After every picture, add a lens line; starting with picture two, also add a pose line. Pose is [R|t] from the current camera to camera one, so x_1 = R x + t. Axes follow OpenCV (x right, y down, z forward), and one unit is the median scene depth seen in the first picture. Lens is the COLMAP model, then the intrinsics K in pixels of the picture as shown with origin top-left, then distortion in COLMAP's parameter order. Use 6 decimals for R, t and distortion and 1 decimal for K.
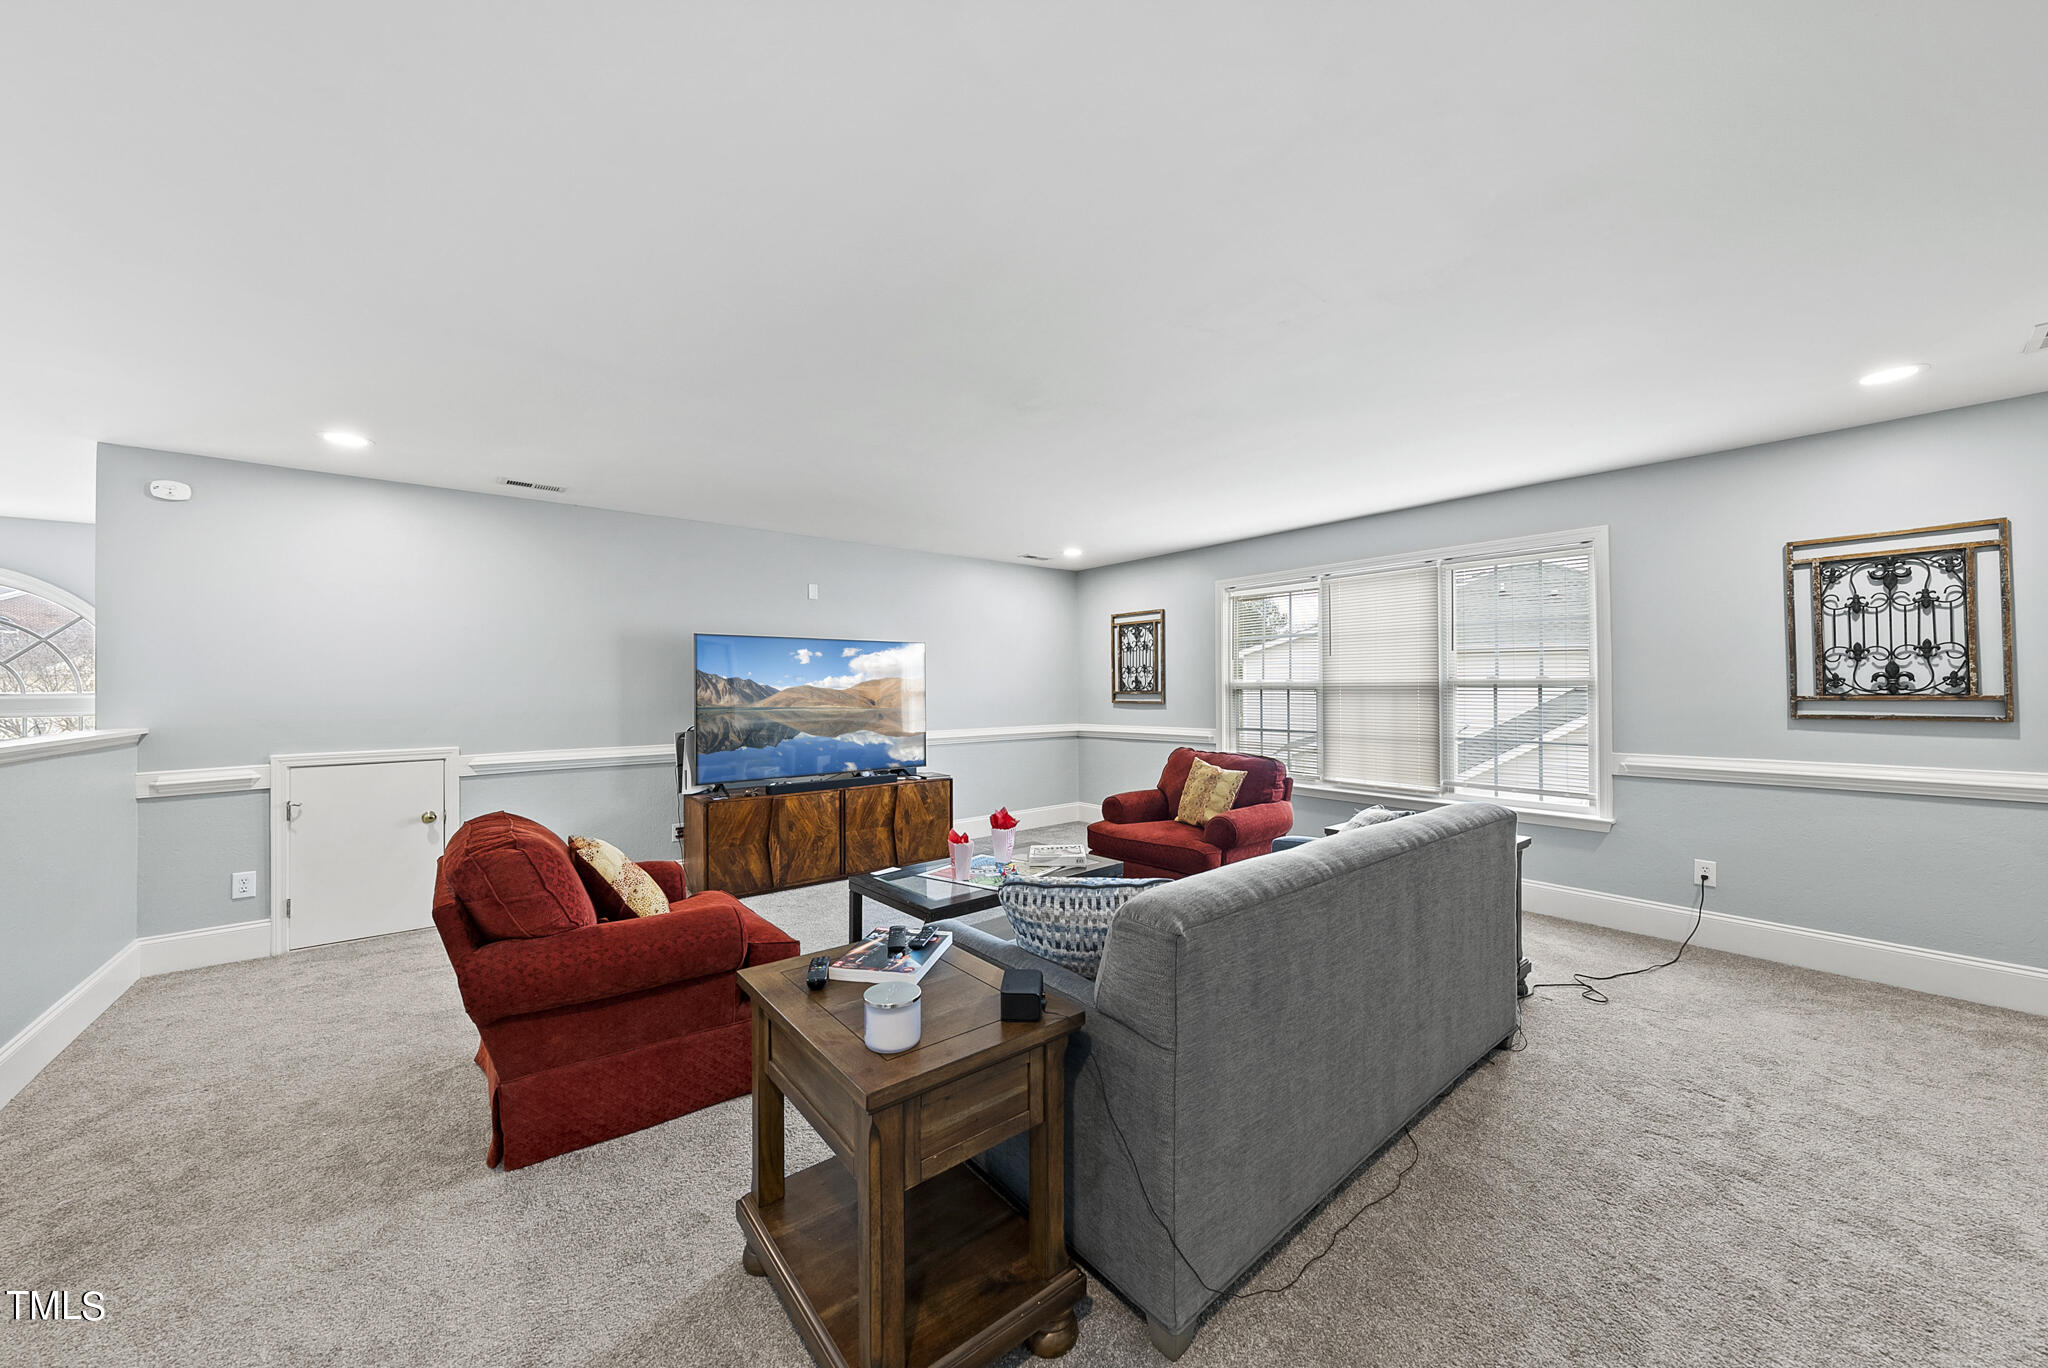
lens RADIAL K [[722.6, 0, 1024.0], [0, 722.6, 684.0], [0, 0, 1]] dist [-0.003174, -0.000248]
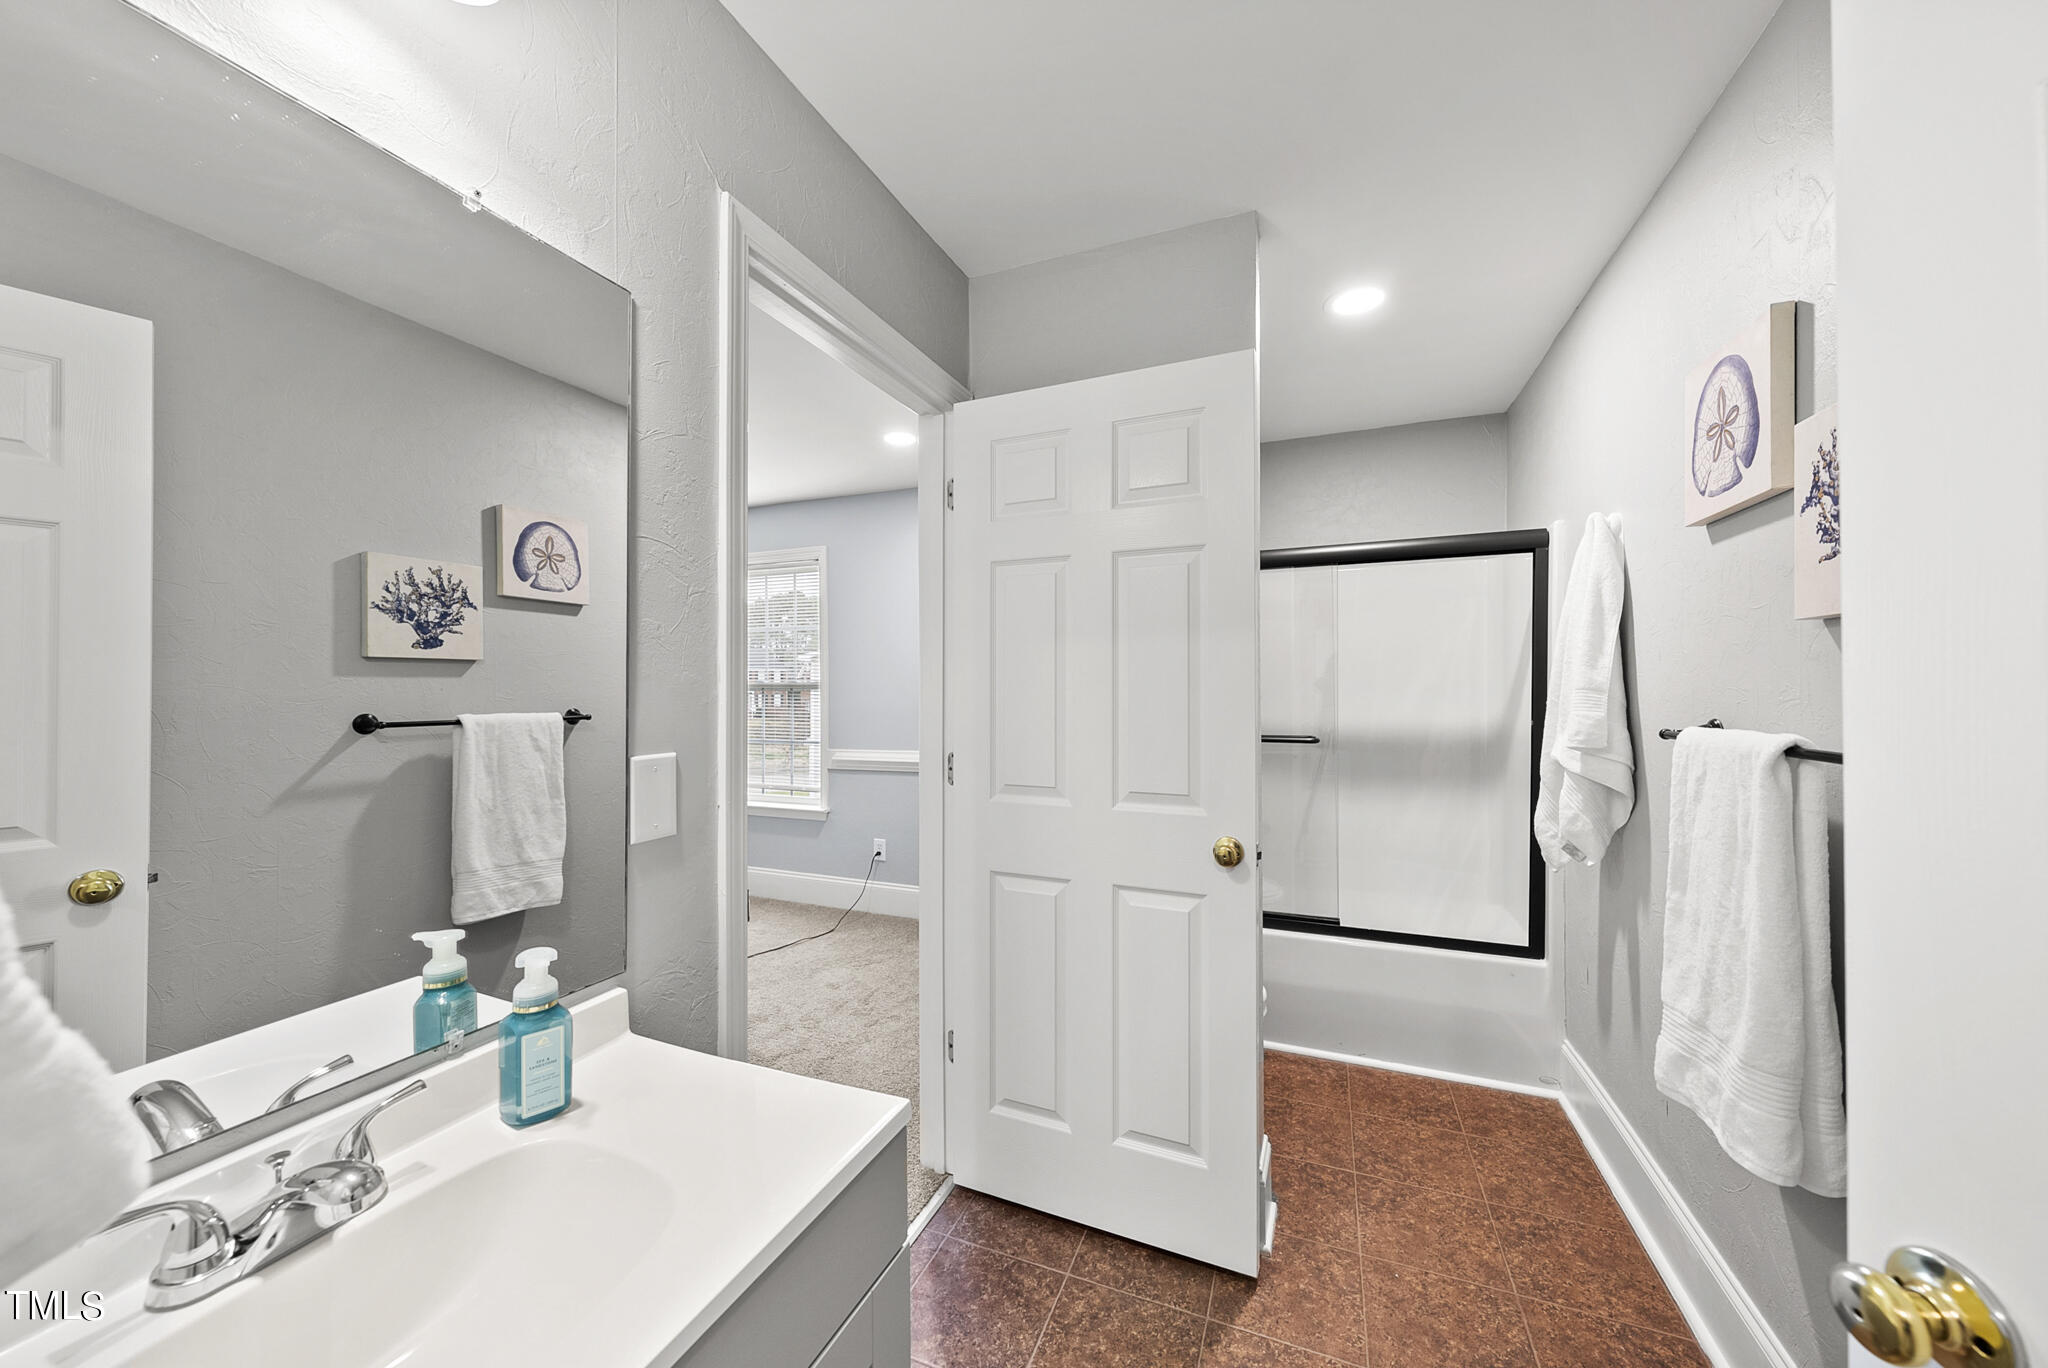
lens RADIAL K [[722.6, 0, 1024.0], [0, 722.6, 684.0], [0, 0, 1]] dist [-0.003174, -0.000248]
pose [[0.882559, 0.010667, 0.470080, 0.595857], [-0.011112, 0.999937, -0.001828, -0.007127], [-0.470070, -0.003611, 0.882622, -0.145637]]
